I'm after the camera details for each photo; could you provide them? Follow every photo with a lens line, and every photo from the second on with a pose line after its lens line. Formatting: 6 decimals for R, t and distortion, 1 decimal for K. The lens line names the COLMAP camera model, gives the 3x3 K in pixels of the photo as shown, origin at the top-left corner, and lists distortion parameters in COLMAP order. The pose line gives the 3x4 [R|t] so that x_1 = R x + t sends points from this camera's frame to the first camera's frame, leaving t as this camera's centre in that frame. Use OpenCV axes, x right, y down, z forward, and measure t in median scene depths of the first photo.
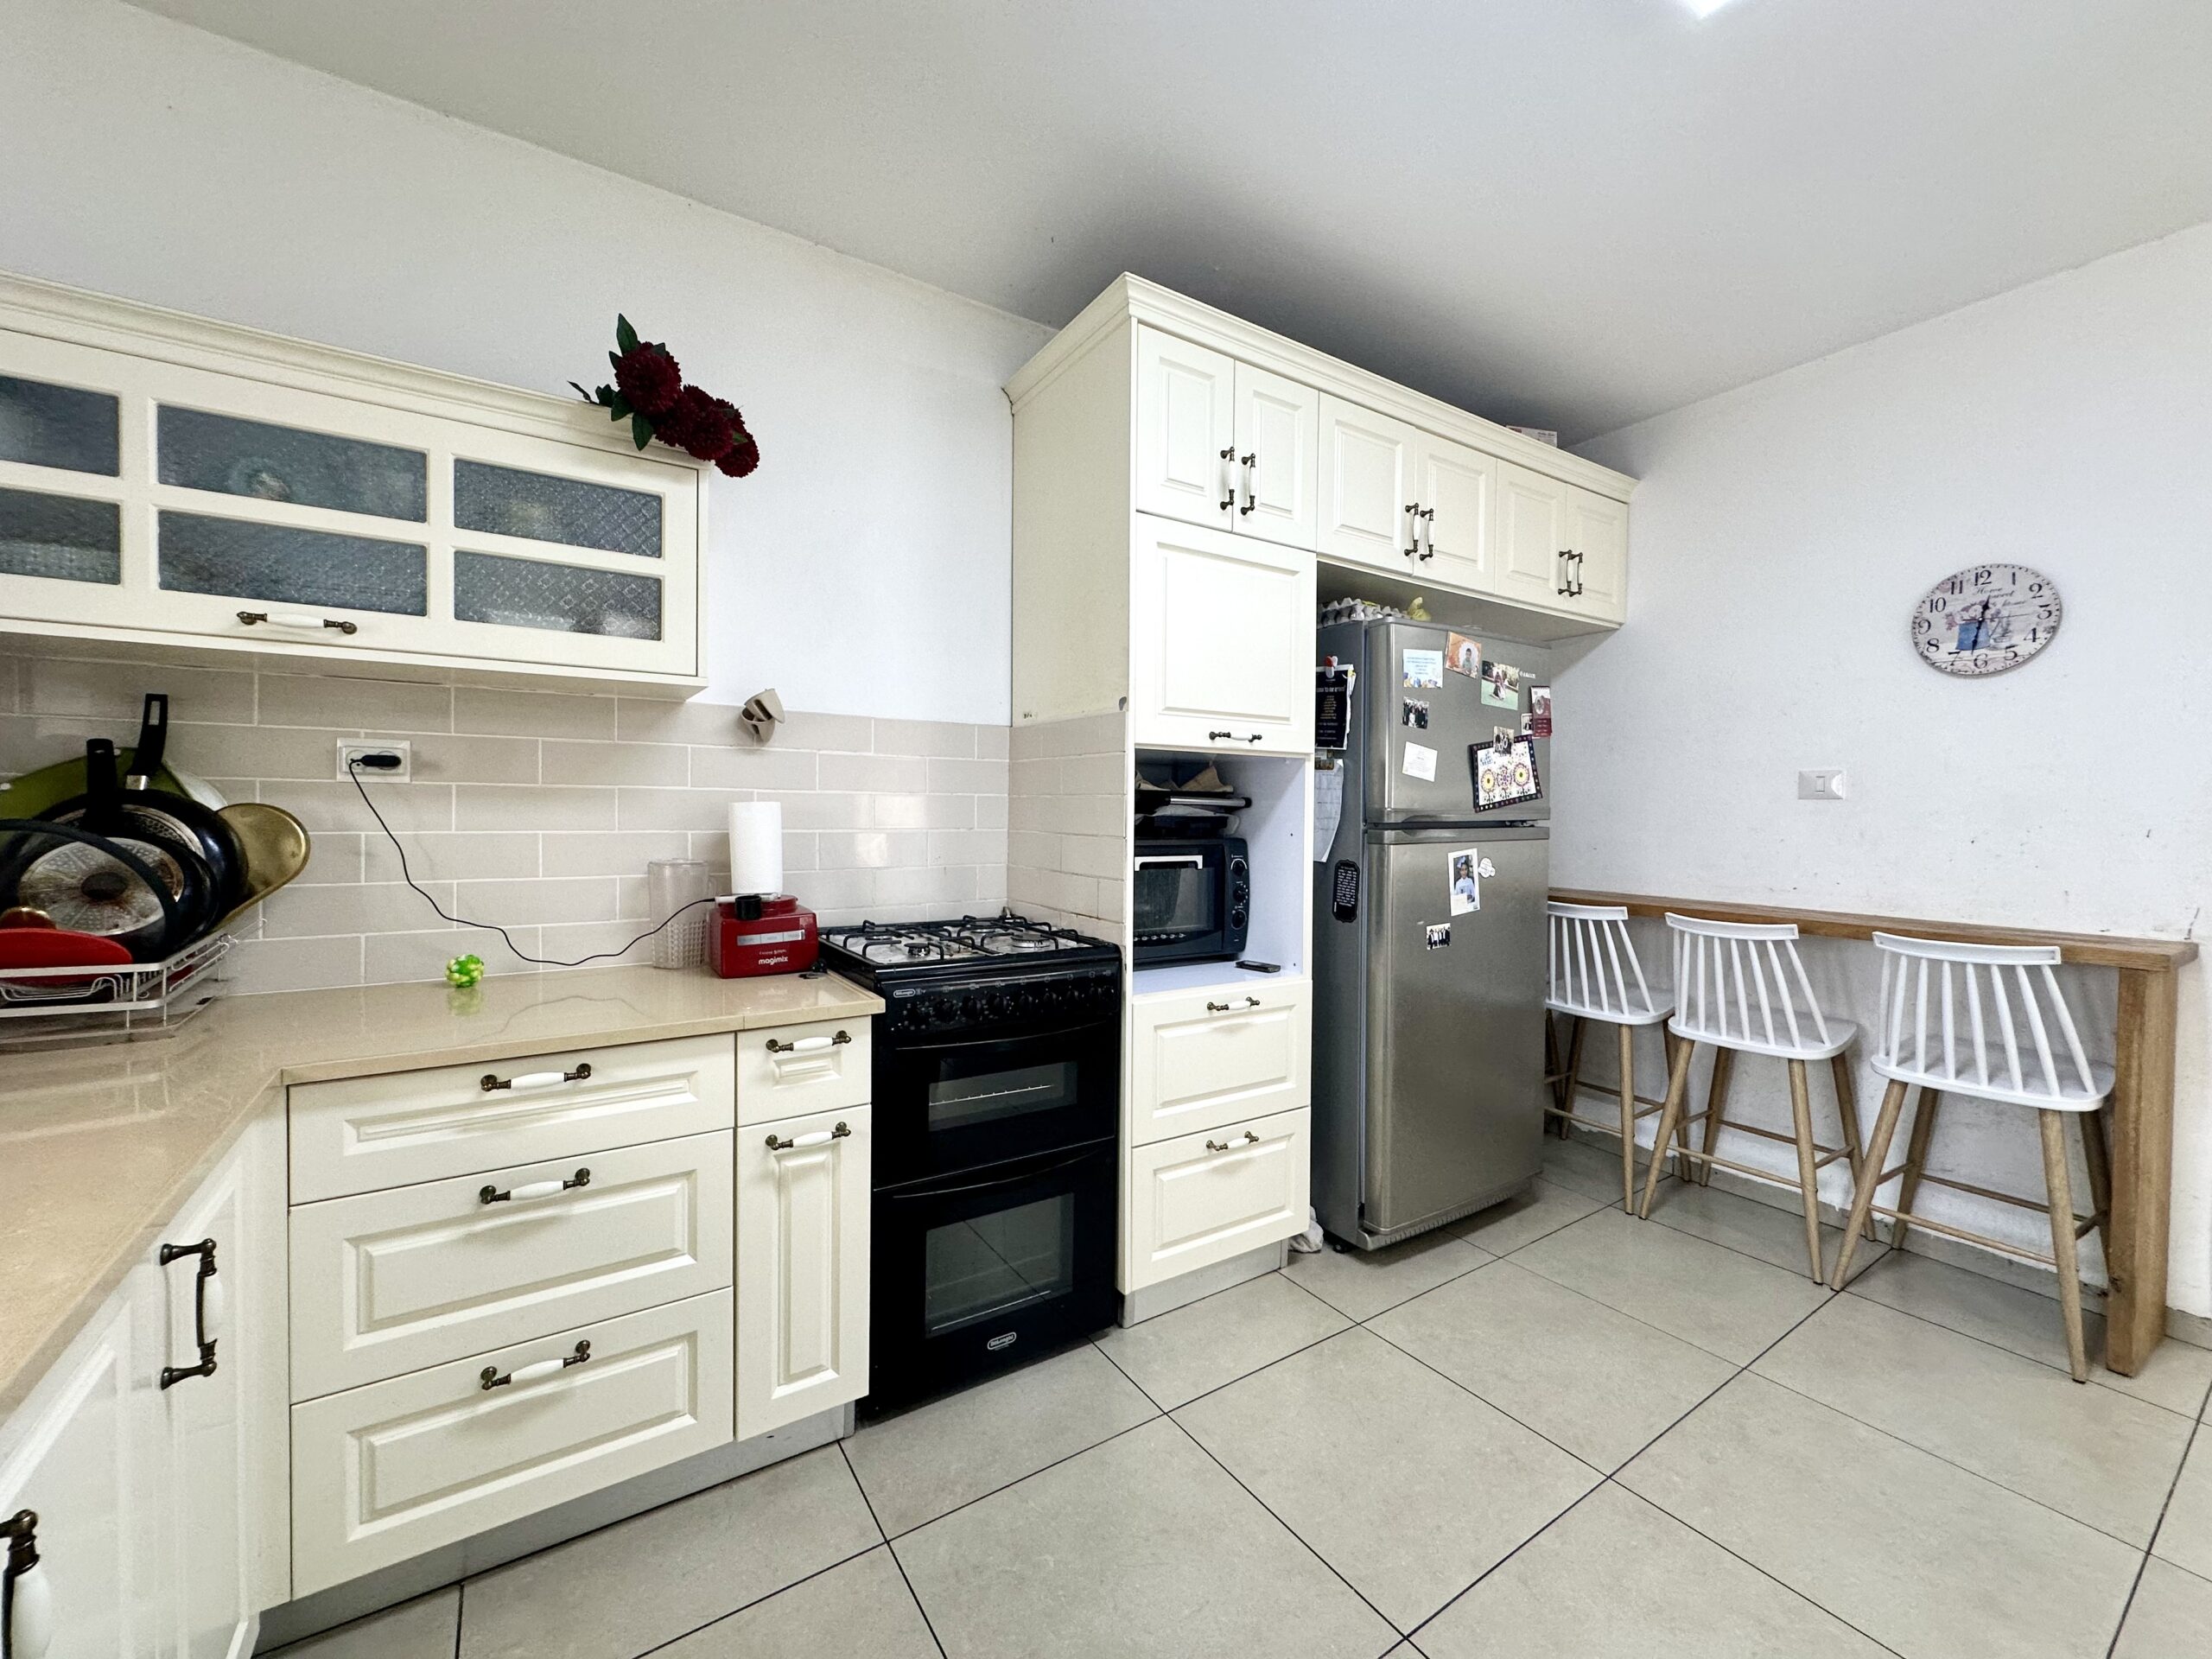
lens RADIAL K [[881.4, 0, 1106.0], [0, 881.4, 829.5], [0, 0, 1]] dist [-0.003295, 0.000756]
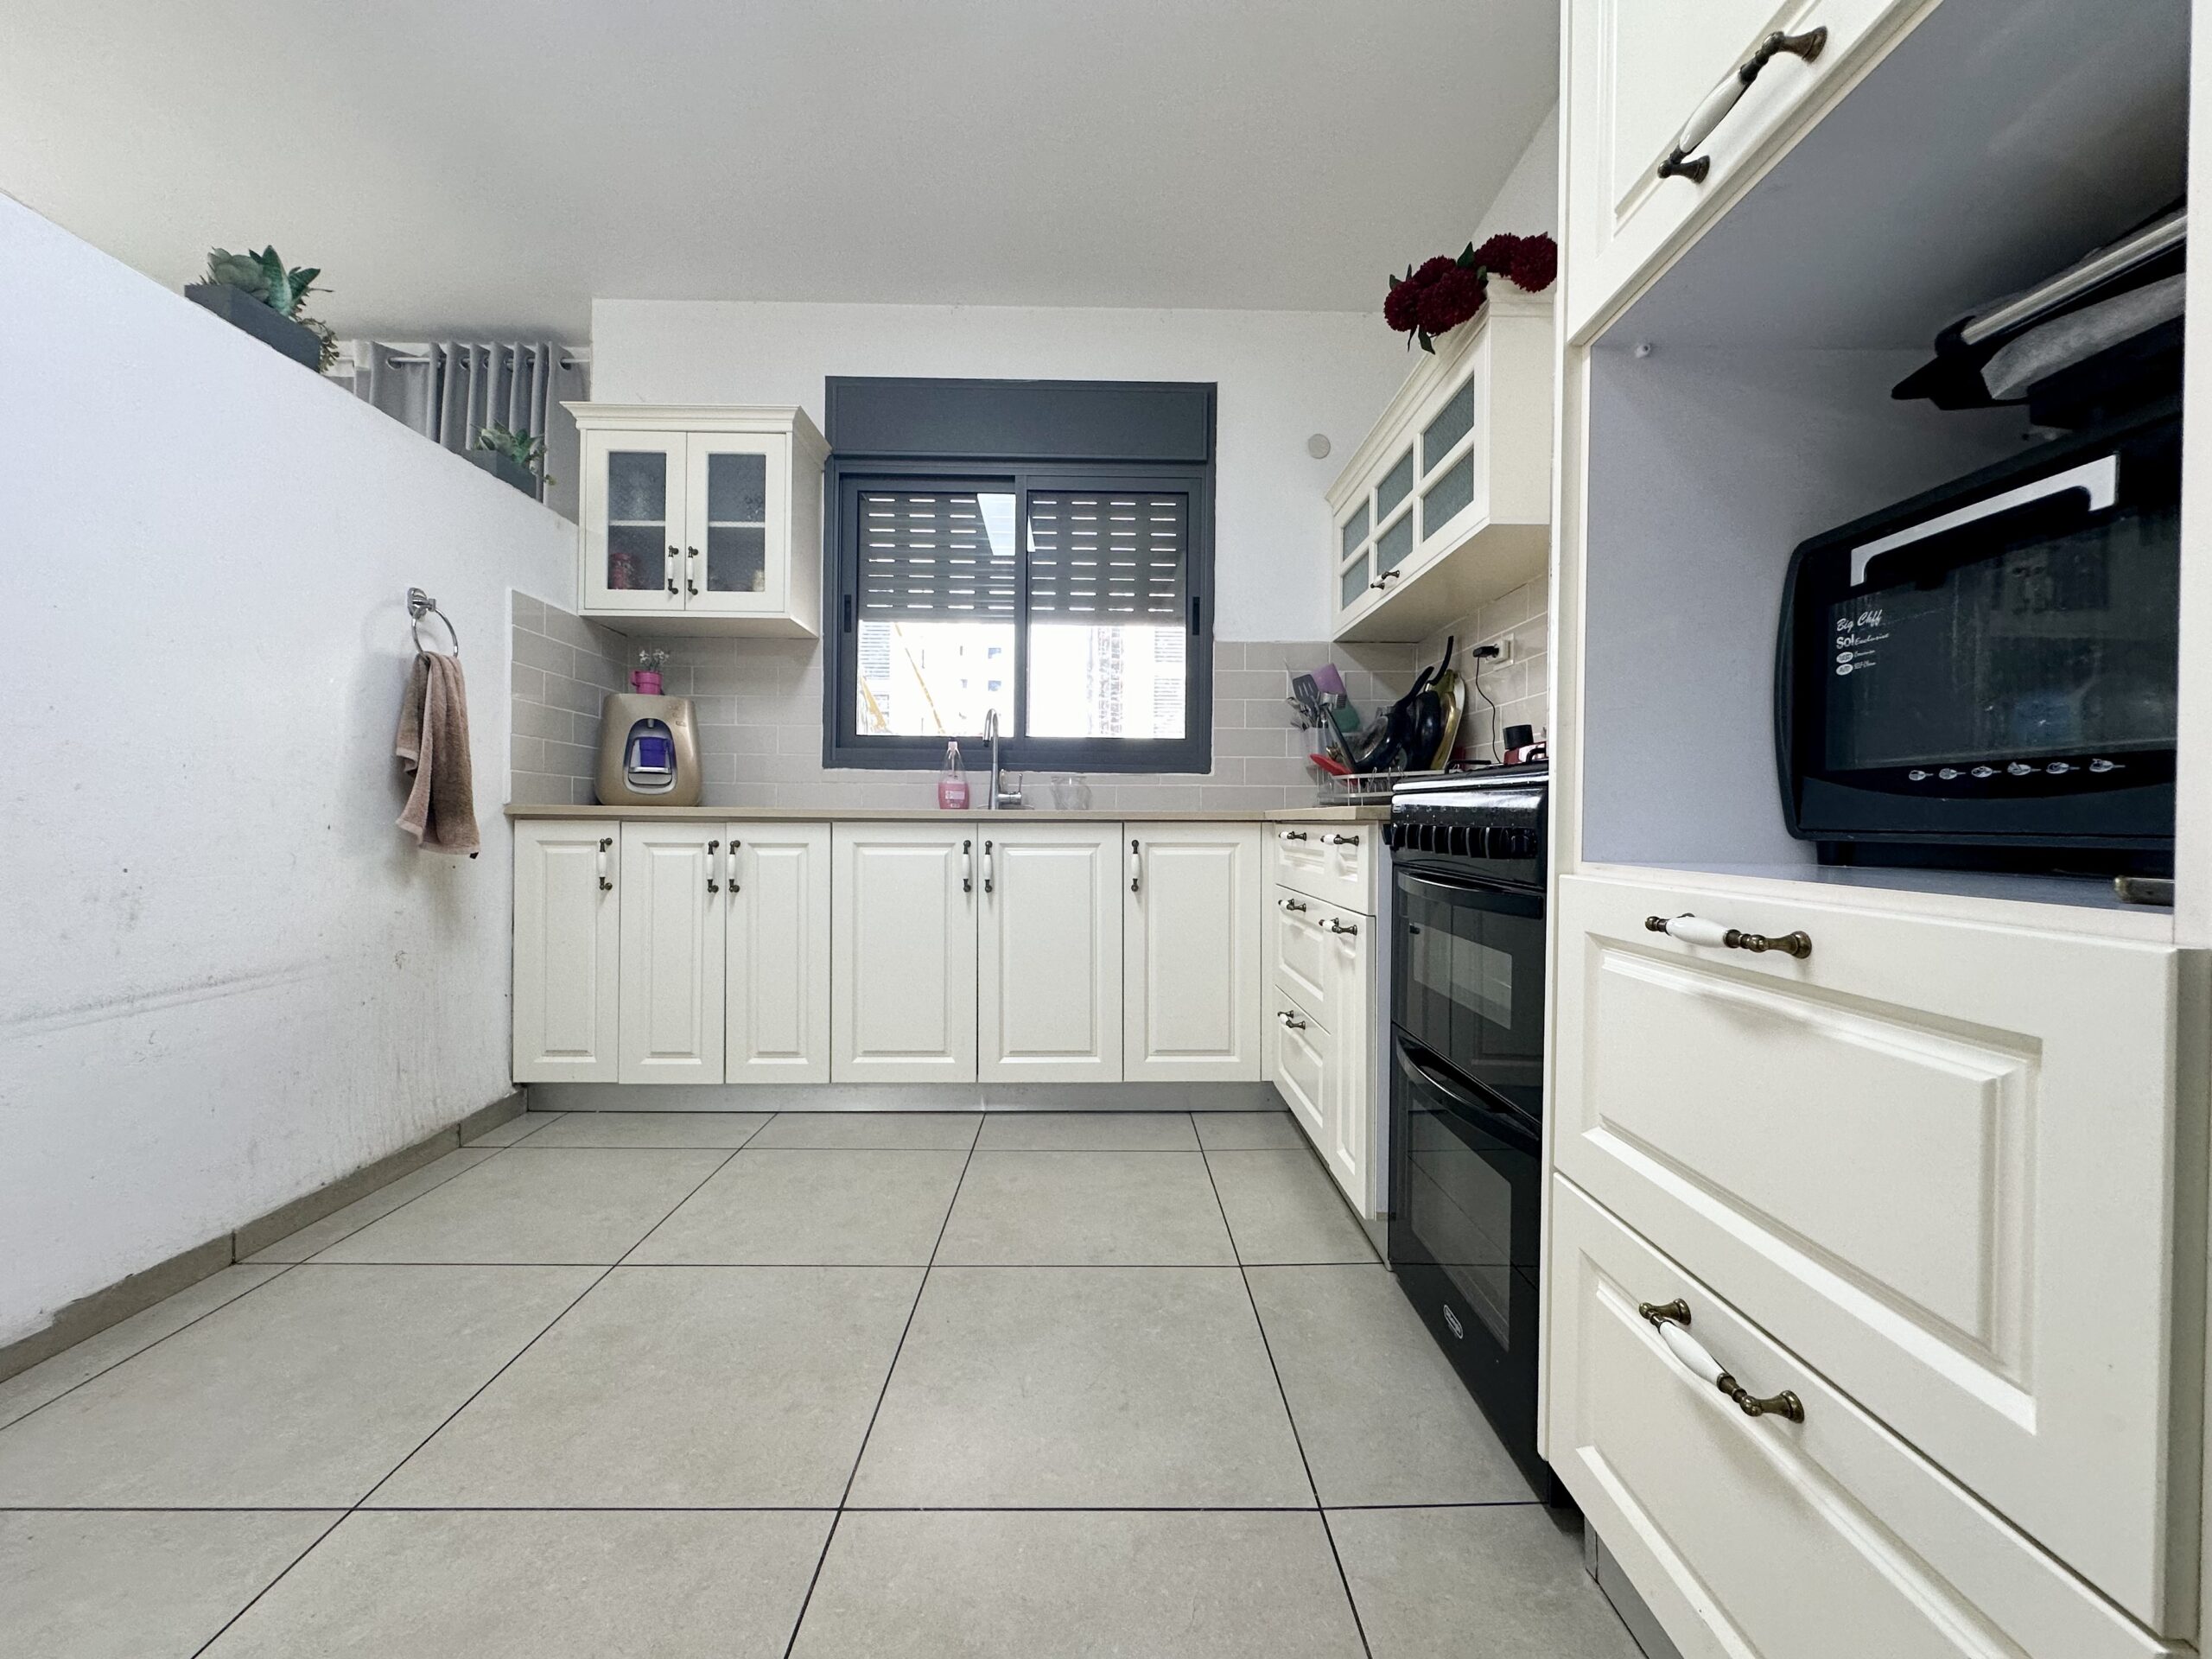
lens RADIAL K [[881.4, 0, 1106.0], [0, 881.4, 829.5], [0, 0, 1]] dist [-0.003295, 0.000756]
pose [[-0.540190, -0.002388, -0.841540, 0.683100], [-0.027676, 0.999505, 0.014929, 0.201661], [0.841088, 0.031354, -0.539989, 1.229565]]
